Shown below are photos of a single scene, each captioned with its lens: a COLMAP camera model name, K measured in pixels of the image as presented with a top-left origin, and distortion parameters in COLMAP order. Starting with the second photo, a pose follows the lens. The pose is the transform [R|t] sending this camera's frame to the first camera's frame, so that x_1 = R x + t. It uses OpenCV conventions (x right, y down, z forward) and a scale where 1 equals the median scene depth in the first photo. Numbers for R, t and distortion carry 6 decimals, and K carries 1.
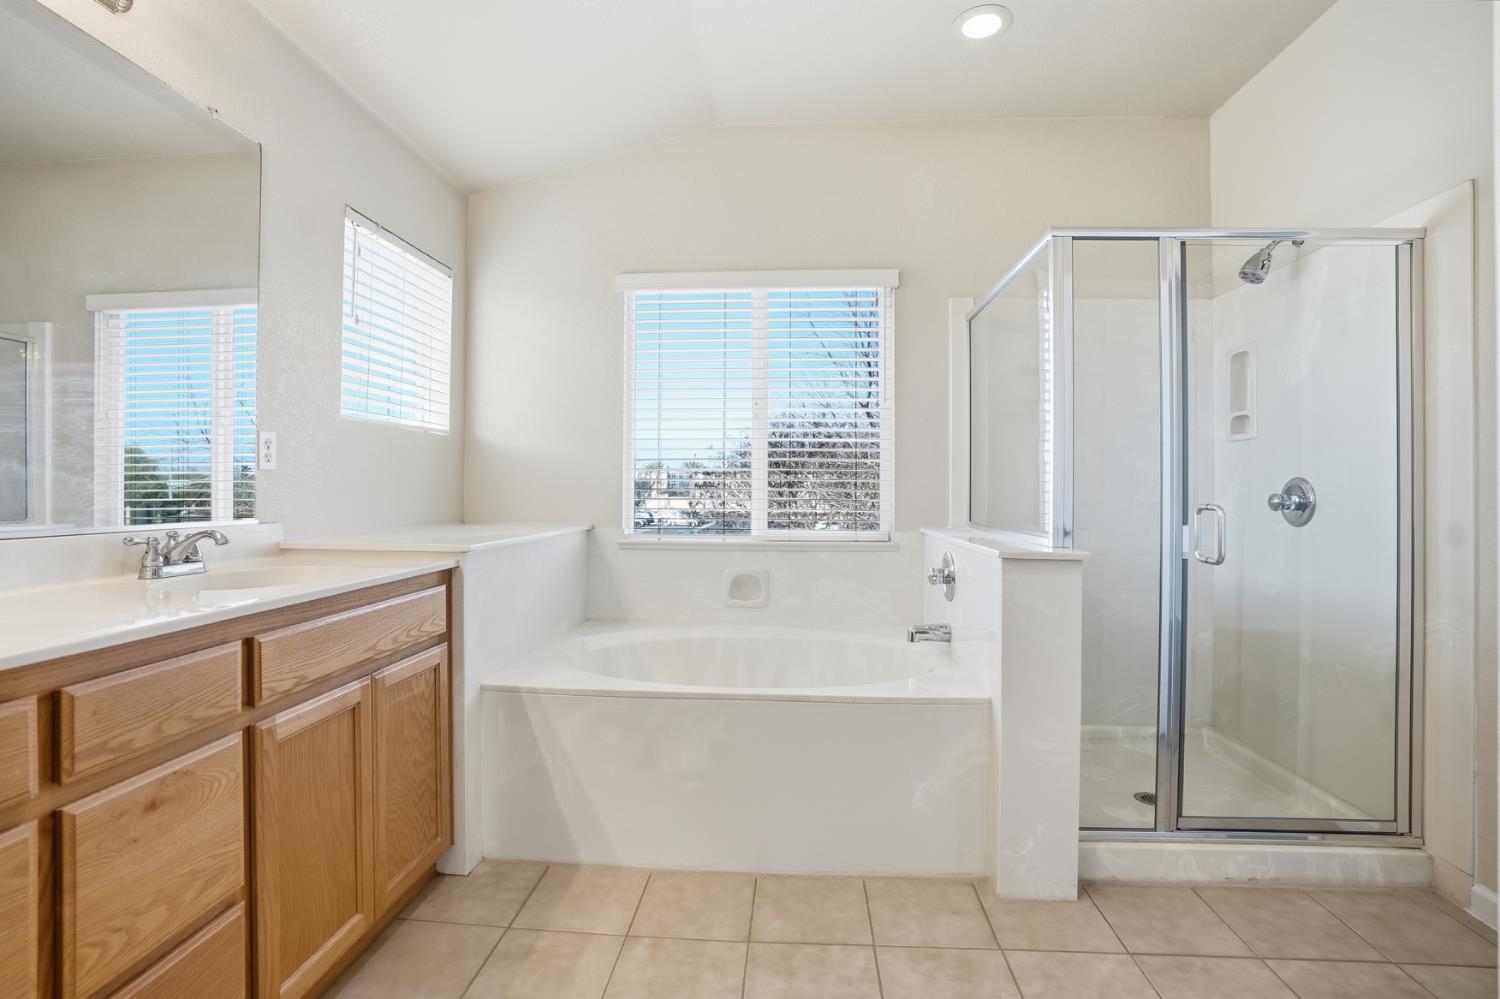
lens RADIAL K [[691.1, 0, 760.2], [0, 691.1, 483.9], [0, 0, 1]] dist [-0.063280, 0.018451]
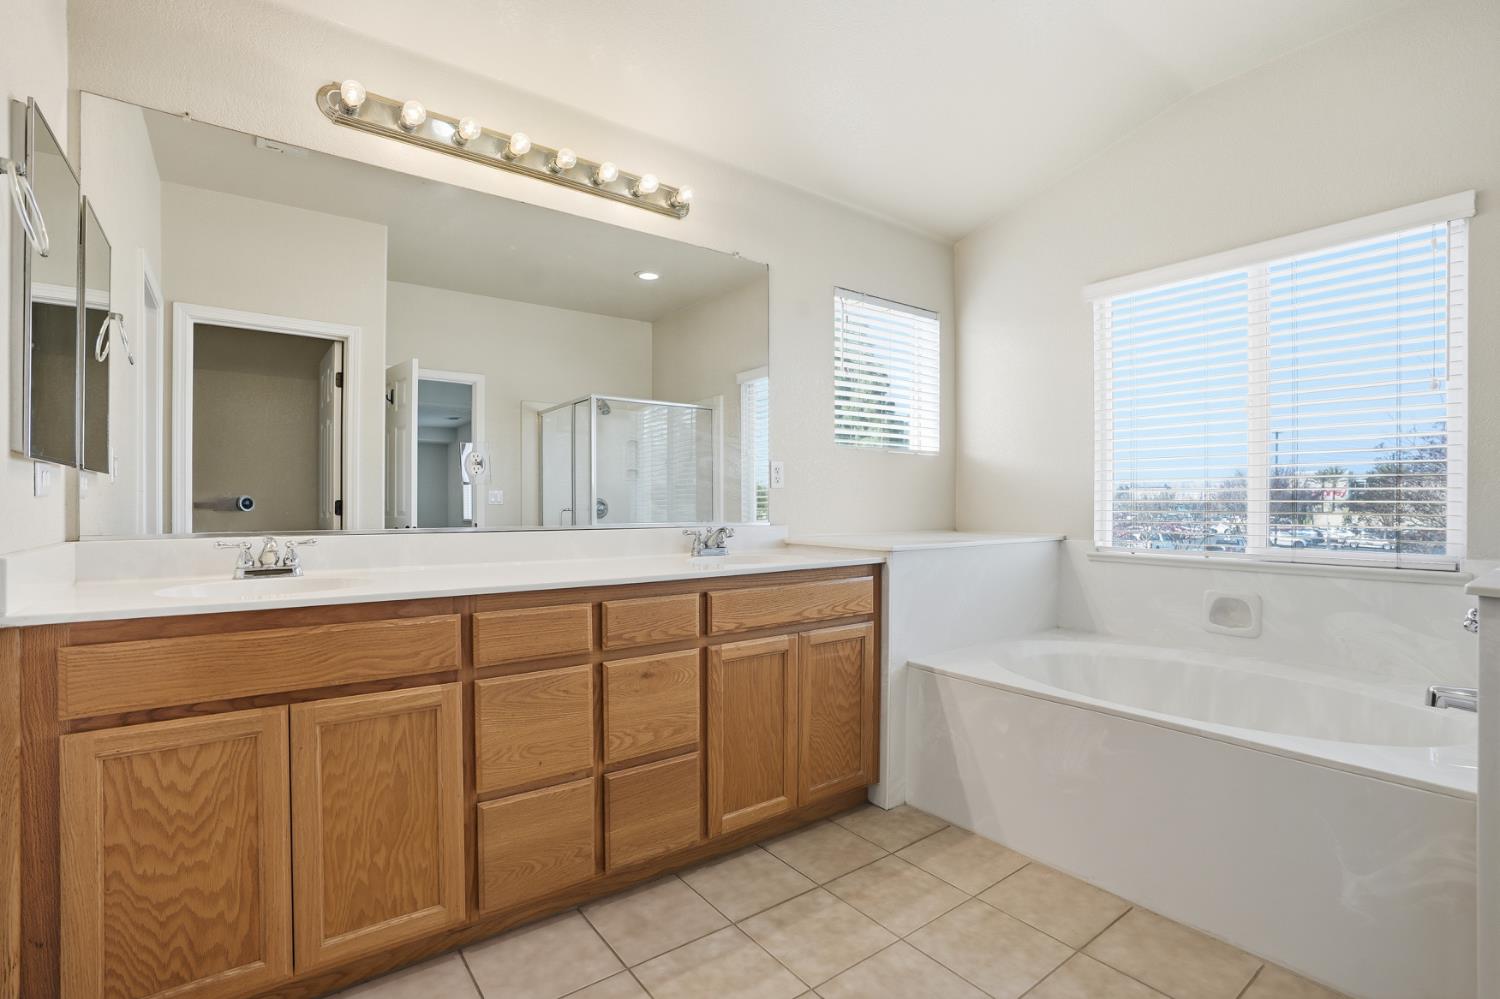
lens RADIAL K [[691.1, 0, 773.7], [0, 691.1, 504.6], [0, 0, 1]] dist [-0.063280, 0.018451]
pose [[0.664725, 0.000241, -0.747088, 0.389863], [0.008481, 0.999933, 0.007869, 0.002602], [0.747040, -0.011566, 0.664679, 0.004743]]
